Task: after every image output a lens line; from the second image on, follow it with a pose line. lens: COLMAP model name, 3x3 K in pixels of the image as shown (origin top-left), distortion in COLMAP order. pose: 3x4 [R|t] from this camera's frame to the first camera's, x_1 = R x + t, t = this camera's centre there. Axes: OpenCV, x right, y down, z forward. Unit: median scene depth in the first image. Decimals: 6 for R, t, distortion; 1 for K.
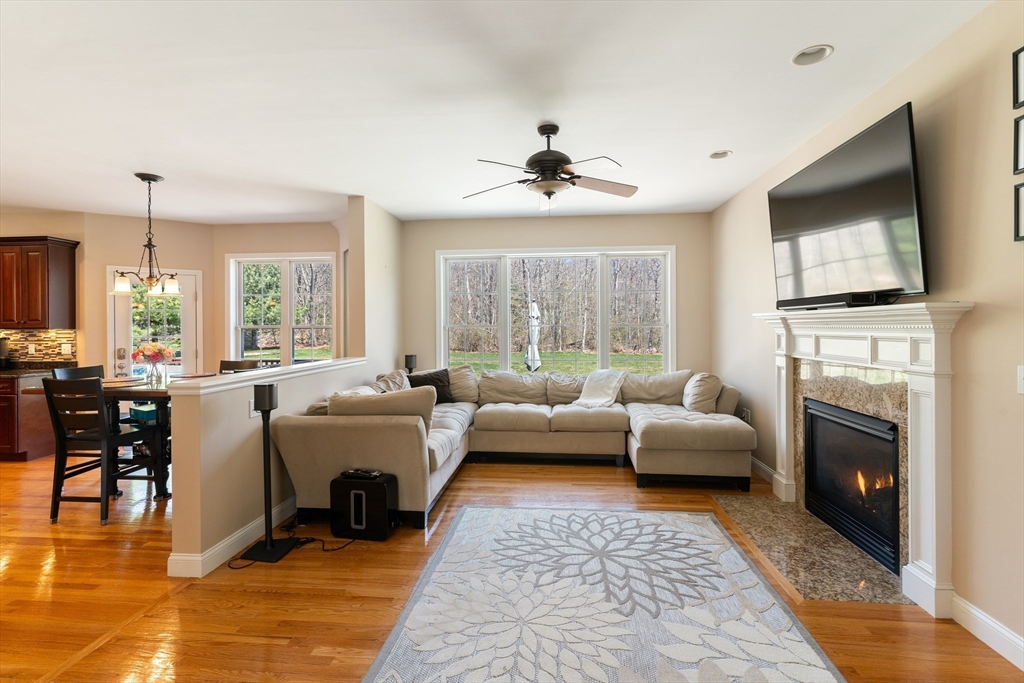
lens RADIAL K [[495.4, 0, 514.5], [0, 495.4, 328.3], [0, 0, 1]] dist [0.002994, 0.000194]
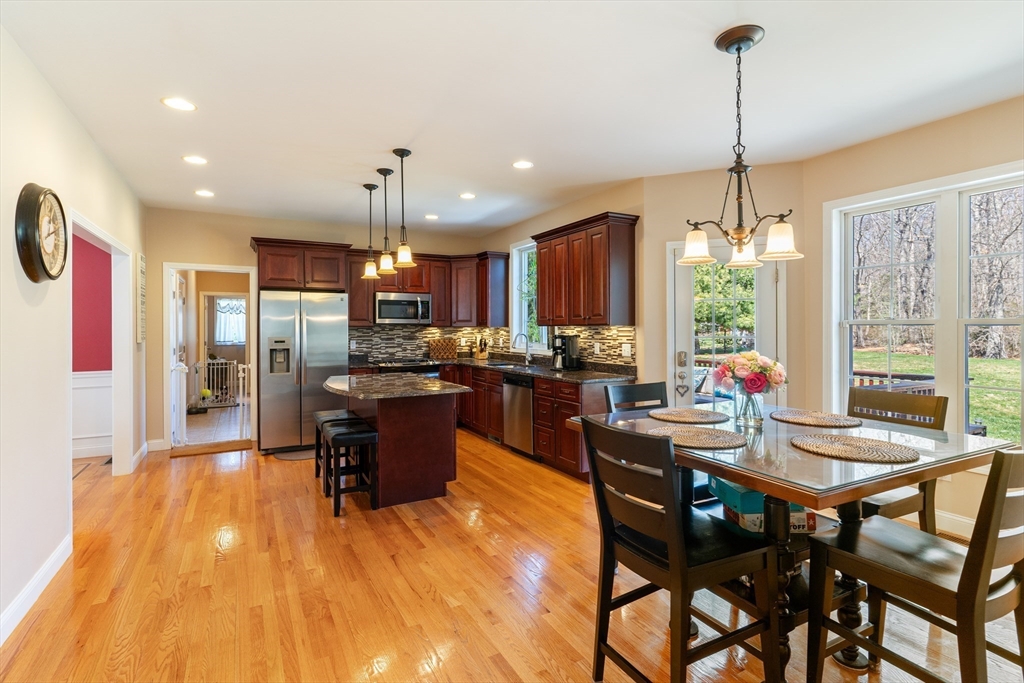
lens RADIAL K [[495.4, 0, 514.2], [0, 495.4, 327.3], [0, 0, 1]] dist [0.002994, 0.000194]
pose [[0.564624, 0.002569, -0.825344, -0.335508], [-0.000642, 0.999996, 0.002673, 0.002116], [0.825348, -0.000980, 0.564623, 0.389614]]
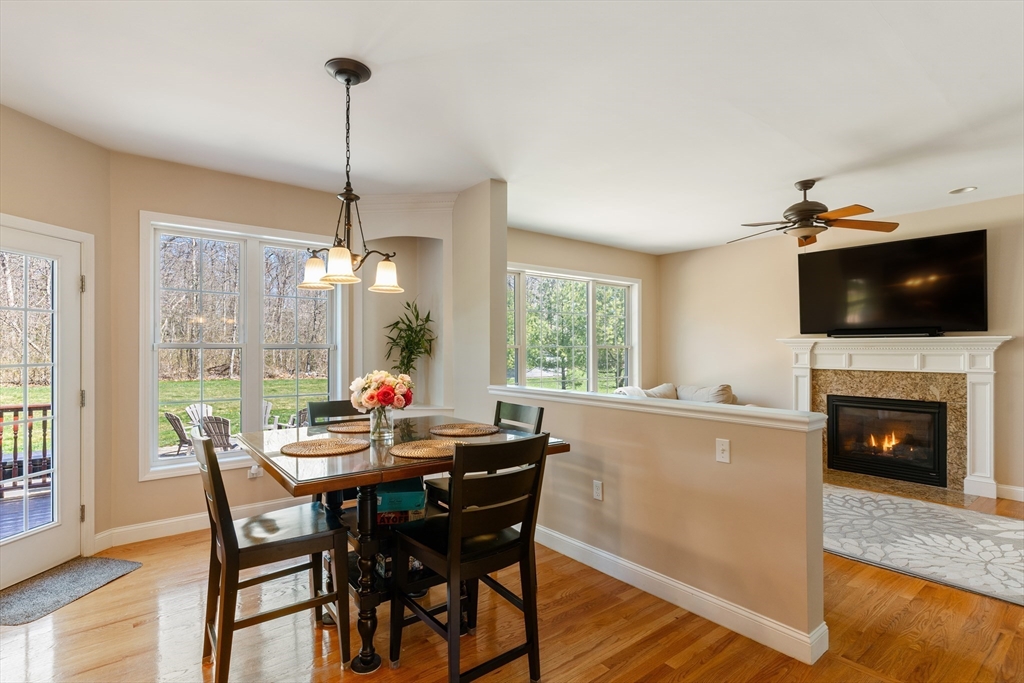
lens RADIAL K [[495.4, 0, 509.5], [0, 495.4, 346.7], [0, 0, 1]] dist [0.002994, 0.000194]
pose [[0.721849, 0.007458, 0.692010, -0.765530], [-0.000814, 0.999950, -0.009928, 0.004873], [-0.692050, 0.006603, 0.721819, 0.374164]]
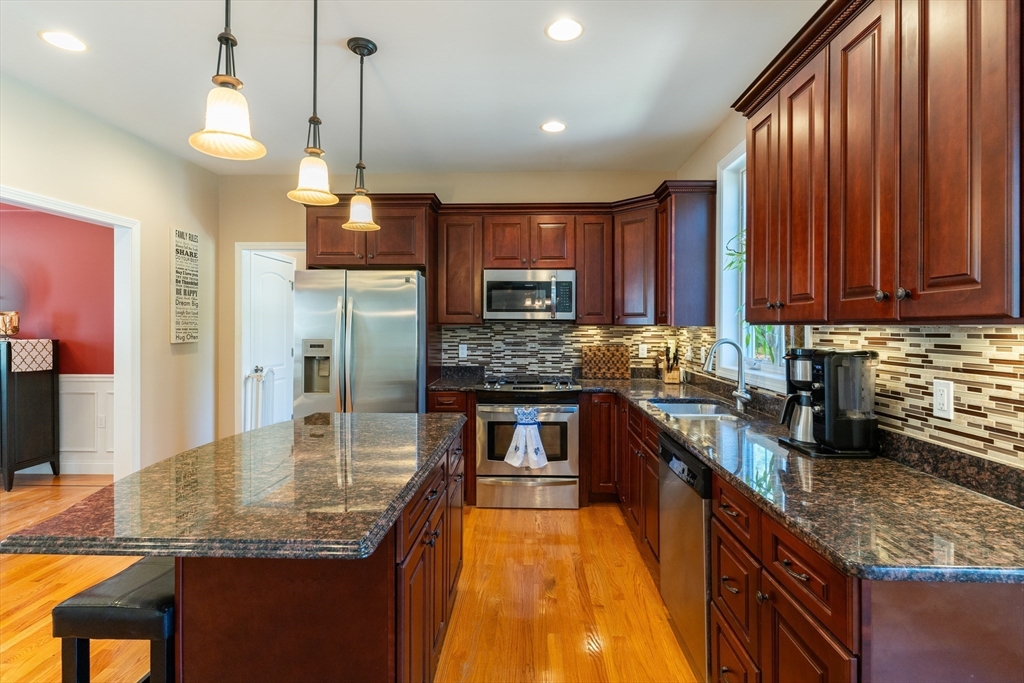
lens RADIAL K [[495.4, 0, 511.1], [0, 495.4, 324.7], [0, 0, 1]] dist [0.002994, 0.000194]
pose [[0.055632, 0.003398, -0.998446, -0.730989], [-0.004586, 0.999985, 0.003147, 0.002207], [0.998441, 0.004404, 0.055647, 0.765984]]
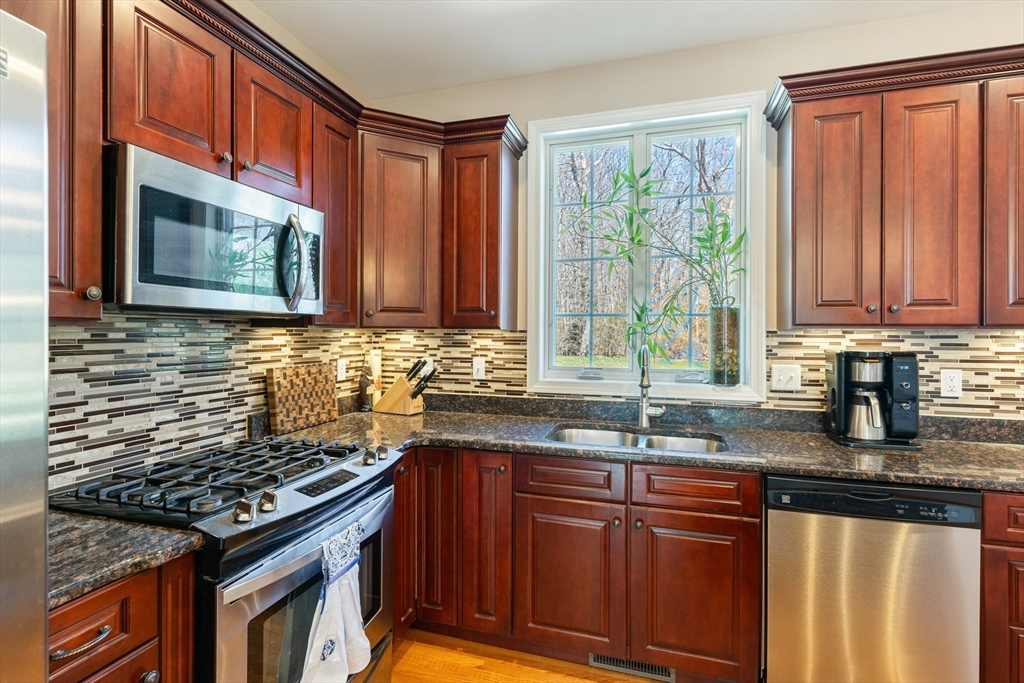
lens RADIAL K [[495.4, 0, 511.0], [0, 495.4, 332.5], [0, 0, 1]] dist [0.002994, 0.000194]
pose [[0.979173, 0.008994, -0.202830, -1.231637], [-0.008683, 0.999959, 0.002424, 0.006604], [0.202844, -0.000612, 0.979211, 0.587596]]
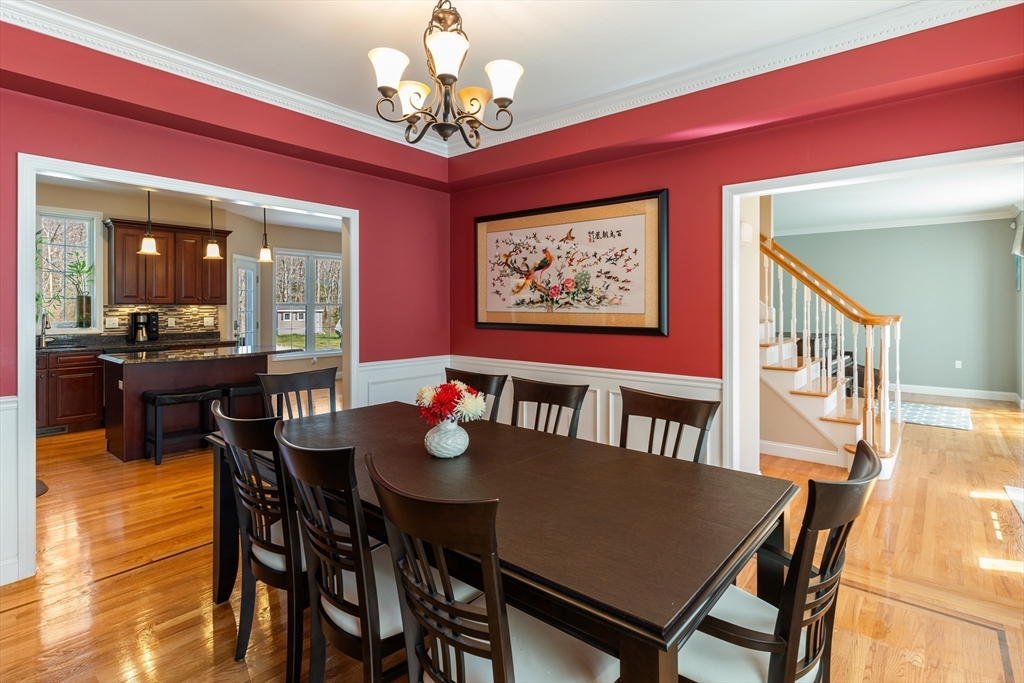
lens RADIAL K [[495.4, 0, 508.6], [0, 495.4, 307.1], [0, 0, 1]] dist [0.002994, 0.000194]
pose [[0.564790, 0.004946, 0.825220, -1.491614], [-0.002993, 0.999988, -0.003945, 0.009500], [-0.825229, -0.000241, 0.564798, -0.273588]]
